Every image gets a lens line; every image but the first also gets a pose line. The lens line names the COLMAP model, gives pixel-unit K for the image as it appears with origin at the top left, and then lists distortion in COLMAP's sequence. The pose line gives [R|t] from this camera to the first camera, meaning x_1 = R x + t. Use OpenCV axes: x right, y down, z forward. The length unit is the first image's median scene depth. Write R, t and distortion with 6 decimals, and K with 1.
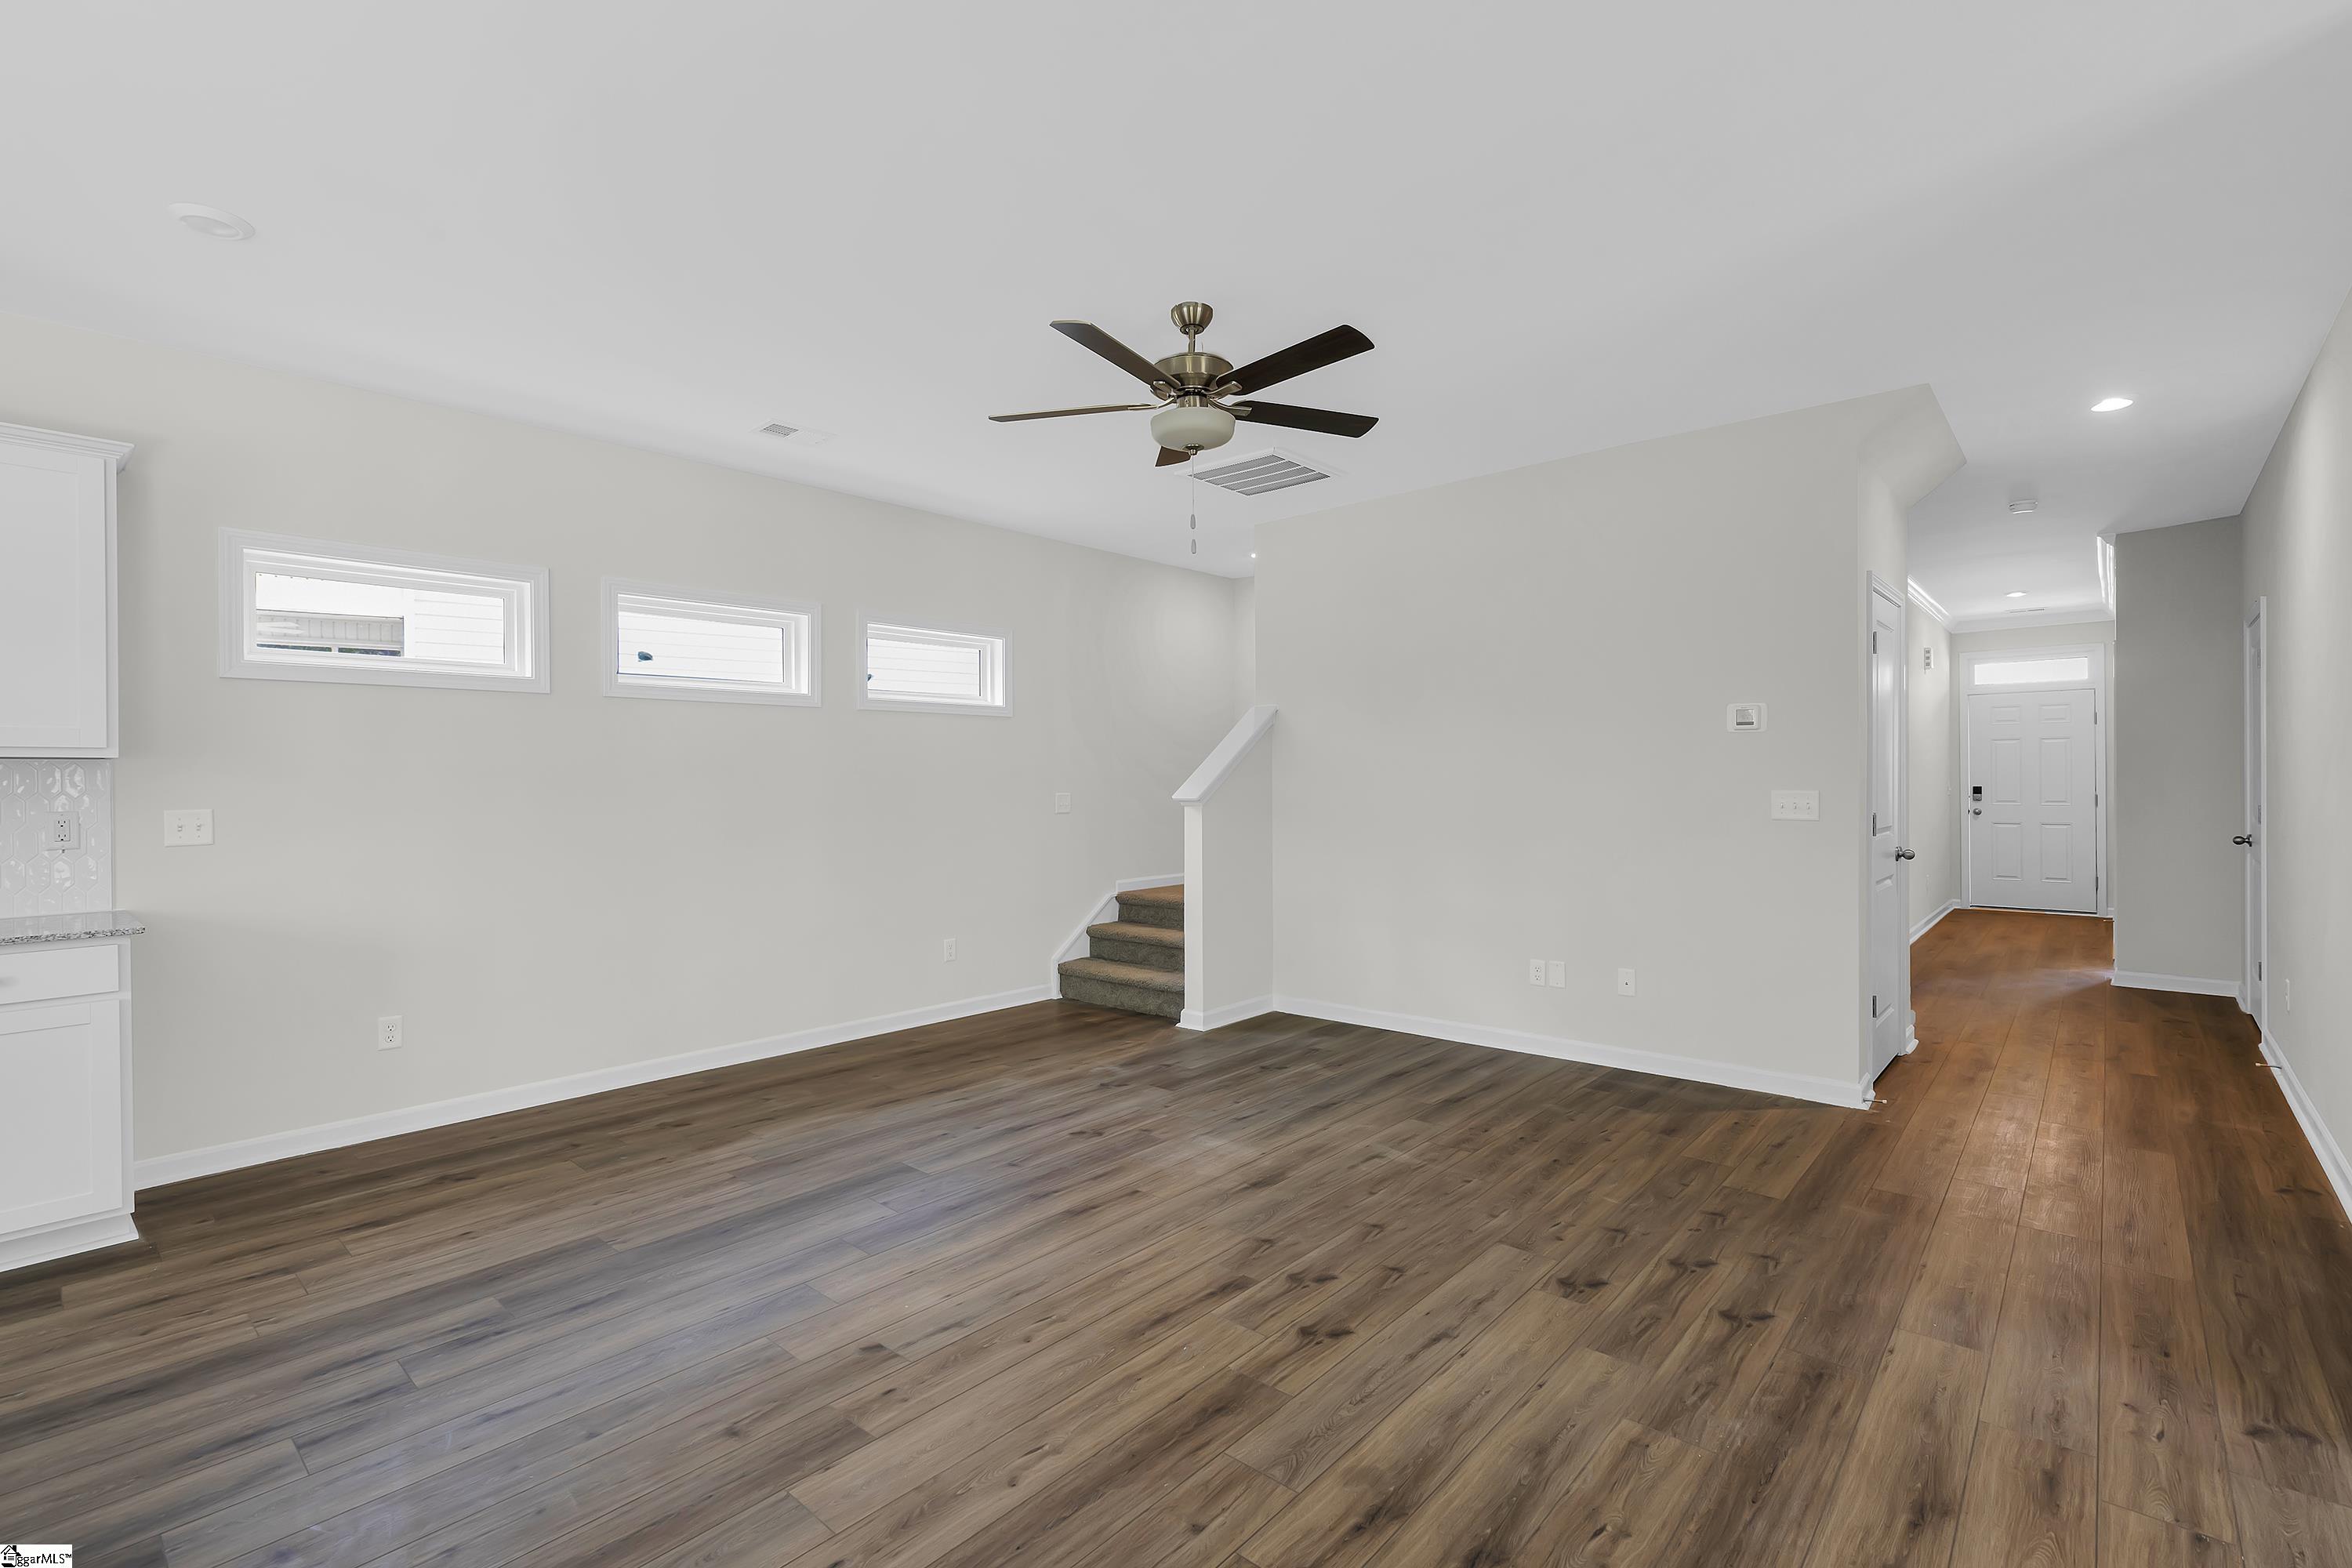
lens RADIAL K [[1059.2, 0, 1165.3], [0, 1059.2, 781.5], [0, 0, 1]] dist [-0.012534, 0.004884]
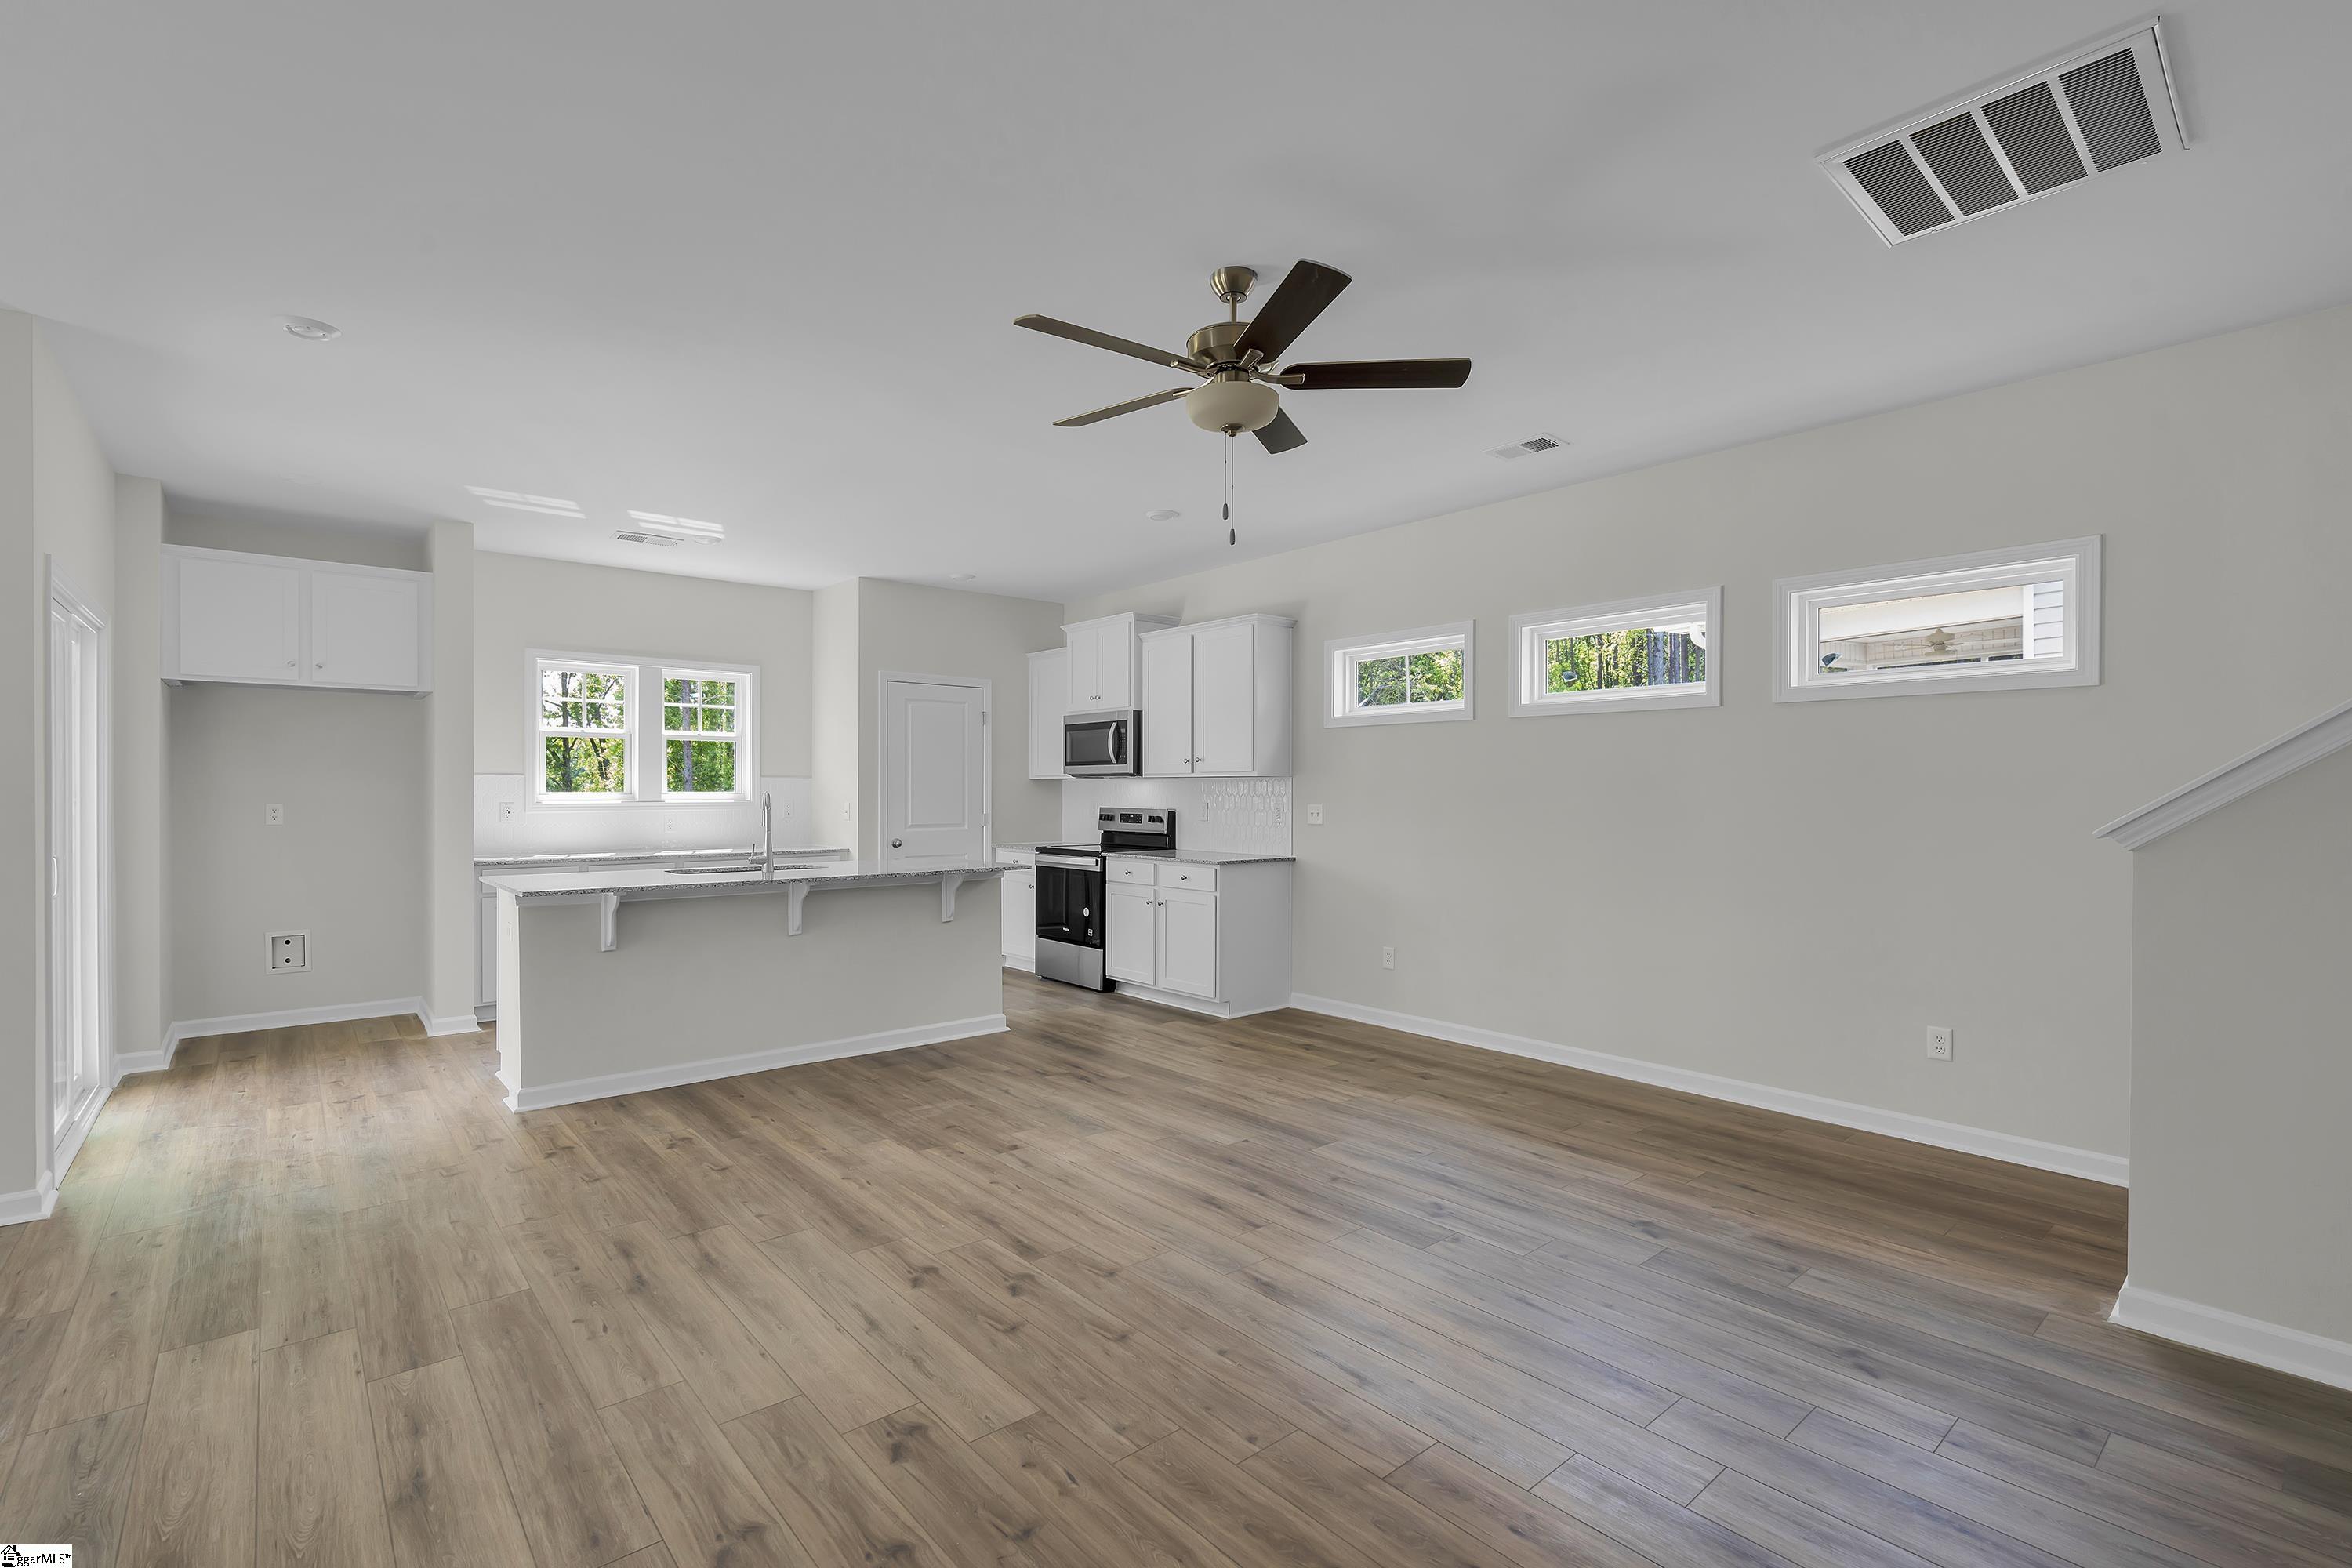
lens RADIAL K [[1059.2, 0, 1175.2], [0, 1059.2, 813.7], [0, 0, 1]] dist [-0.012534, 0.004884]
pose [[-0.129861, 0.030013, -0.991078, 0.966028], [-0.003735, 0.999520, 0.030758, -0.013754], [0.991525, 0.007696, -0.129686, 1.105246]]
